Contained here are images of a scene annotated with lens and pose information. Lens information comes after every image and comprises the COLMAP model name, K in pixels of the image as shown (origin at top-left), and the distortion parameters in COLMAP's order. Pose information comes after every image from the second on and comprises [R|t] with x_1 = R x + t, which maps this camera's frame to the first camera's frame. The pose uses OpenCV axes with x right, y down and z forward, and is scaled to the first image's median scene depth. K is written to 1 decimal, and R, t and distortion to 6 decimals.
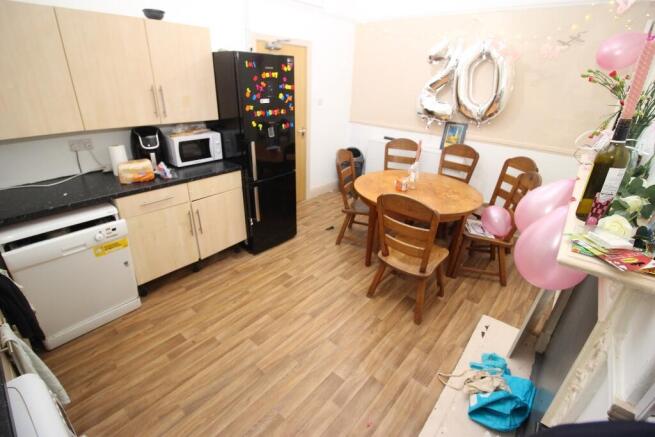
lens RADIAL K [[302.8, 0, 325.2], [0, 302.8, 216.1], [0, 0, 1]] dist [-0.003281, -0.005244]
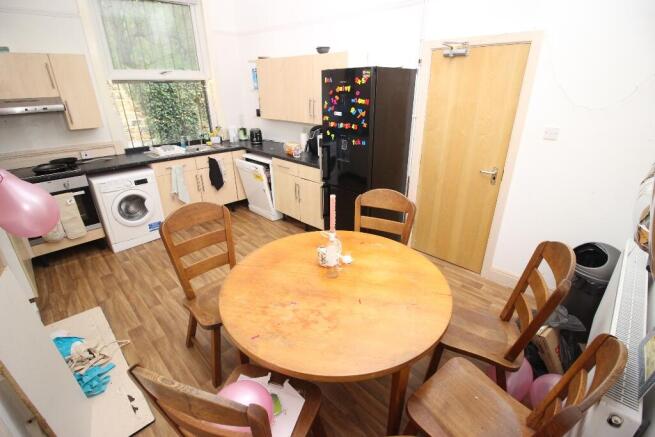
lens RADIAL K [[302.8, 0, 330.1], [0, 302.8, 214.2], [0, 0, 1]] dist [-0.003281, -0.005244]
pose [[-0.070007, 0.354607, -0.932391, 0.910130], [-0.417936, 0.838270, 0.350191, -0.449225], [0.905775, 0.414195, 0.089519, 1.037644]]
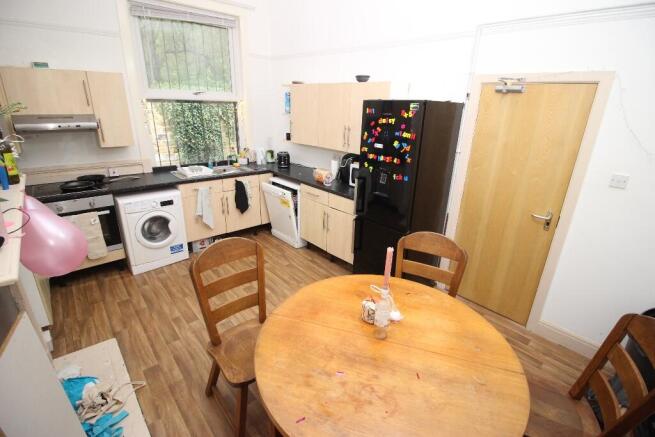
lens RADIAL K [[302.8, 0, 331.3], [0, 302.8, 214.9], [0, 0, 1]] dist [-0.003281, -0.005244]
pose [[-0.119679, 0.298846, -0.946767, 0.832346], [-0.452219, 0.832542, 0.319956, -0.444069], [0.883841, 0.466438, 0.035506, 0.944308]]
